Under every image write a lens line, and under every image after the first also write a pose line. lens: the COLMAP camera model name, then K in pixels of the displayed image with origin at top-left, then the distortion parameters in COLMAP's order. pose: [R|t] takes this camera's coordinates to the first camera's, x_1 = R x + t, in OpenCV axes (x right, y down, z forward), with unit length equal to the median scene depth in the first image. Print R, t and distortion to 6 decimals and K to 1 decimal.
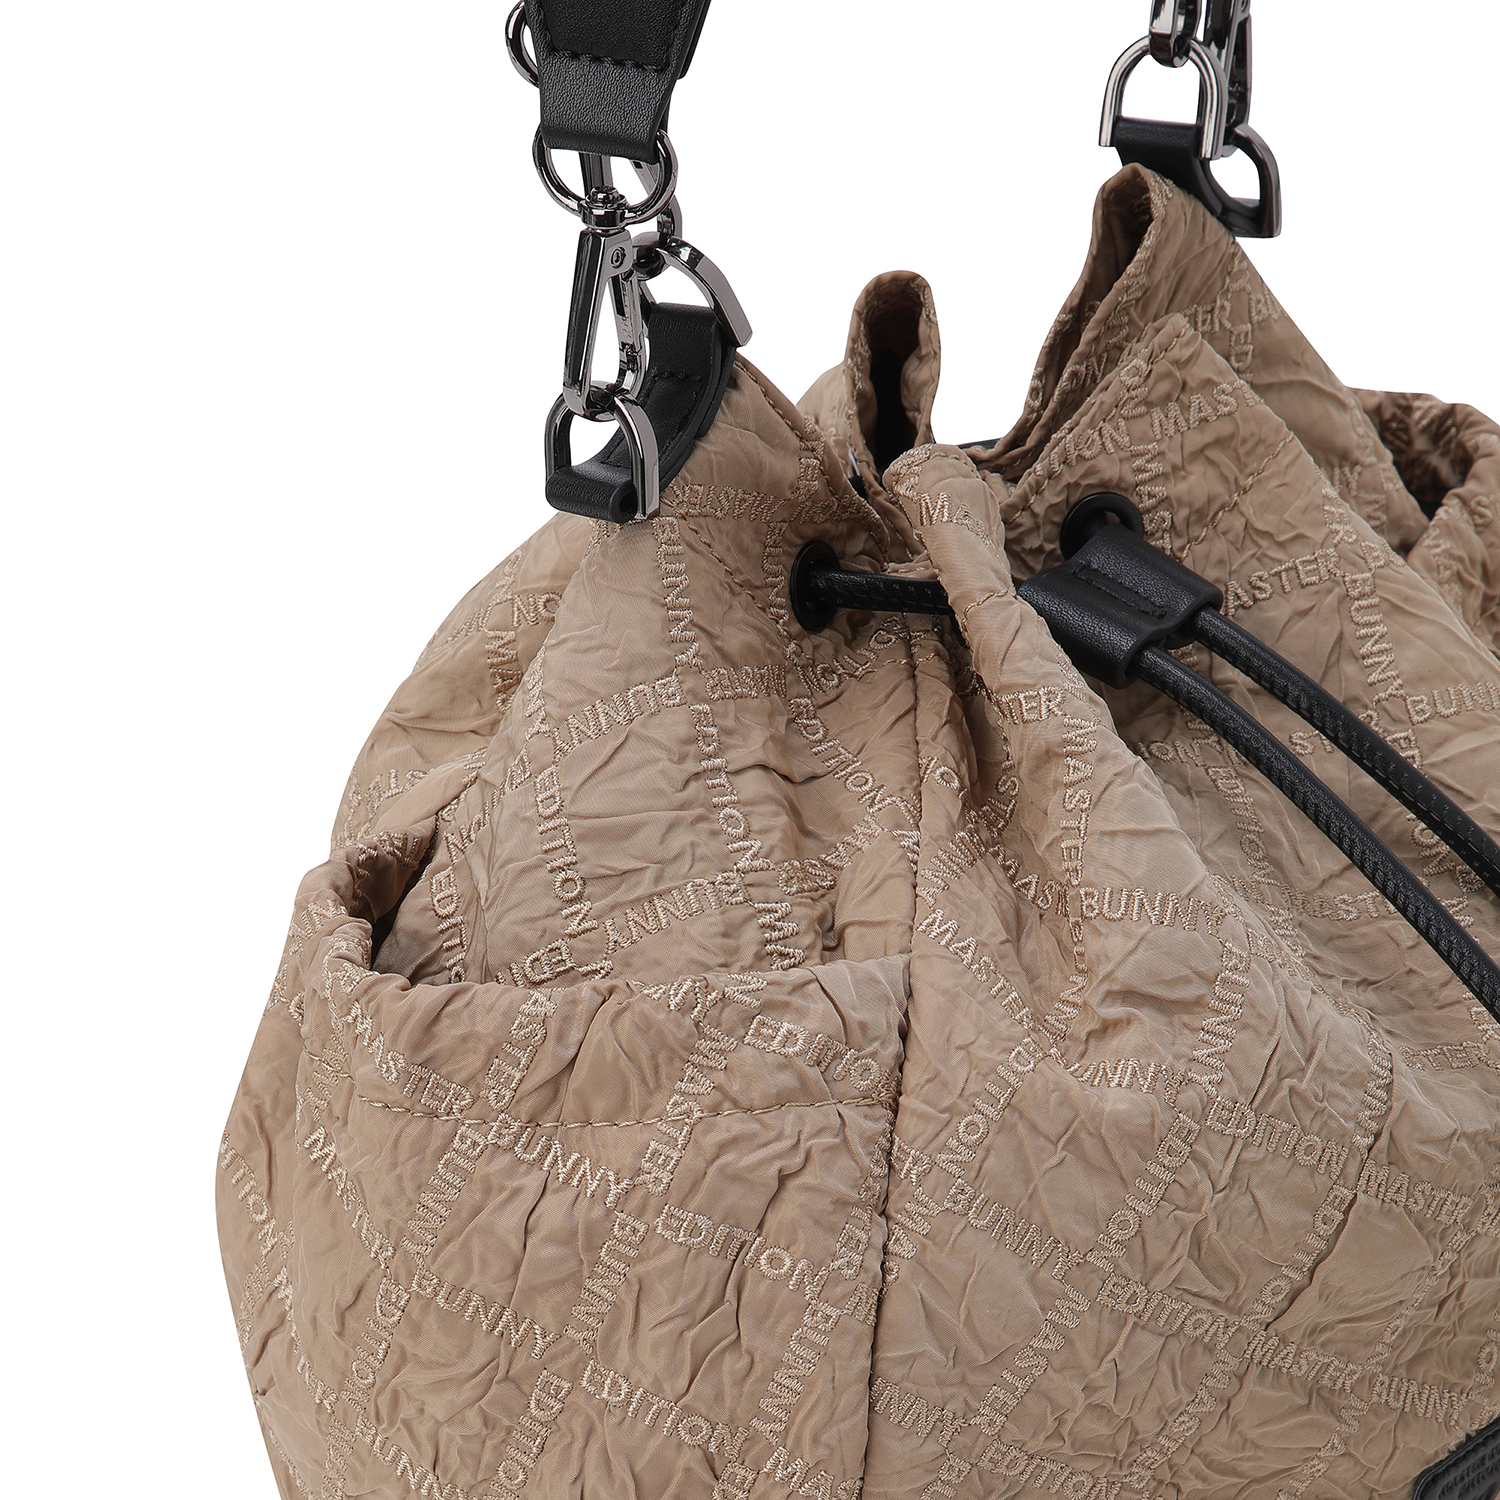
lens RADIAL K [[4258.5, 0, 750.0], [0, 4258.5, 750.0], [0, 0, 1]] dist [0.410905, 0.894043]
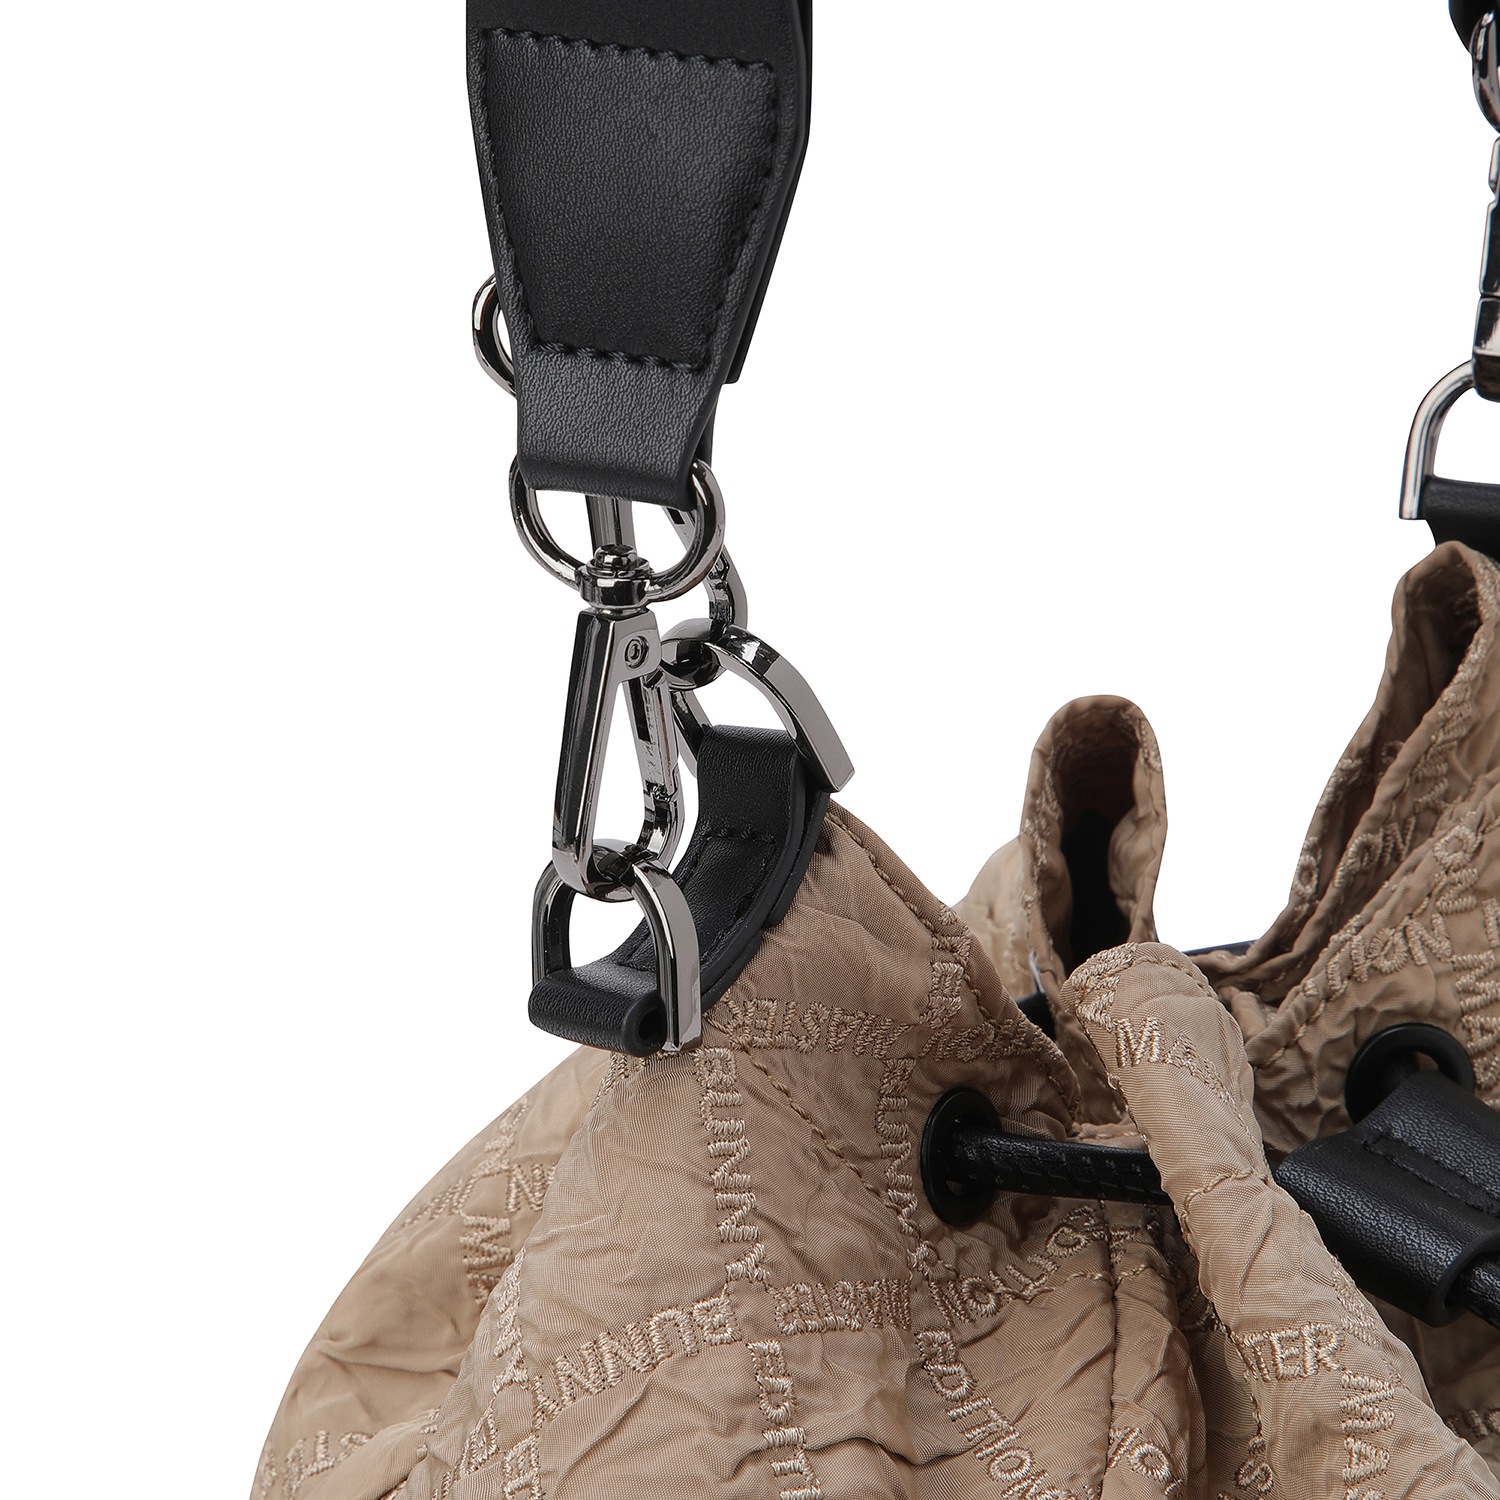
lens RADIAL K [[4358.8, 0, 750.0], [0, 4358.8, 750.0], [0, 0, 1]] dist [0.302039, 0.143034]
pose [[0.995406, 0.004686, -0.095630, 0.047723], [-0.016748, 0.991923, -0.125728, -0.015554], [0.094268, 0.126752, 0.987445, 0.326161]]
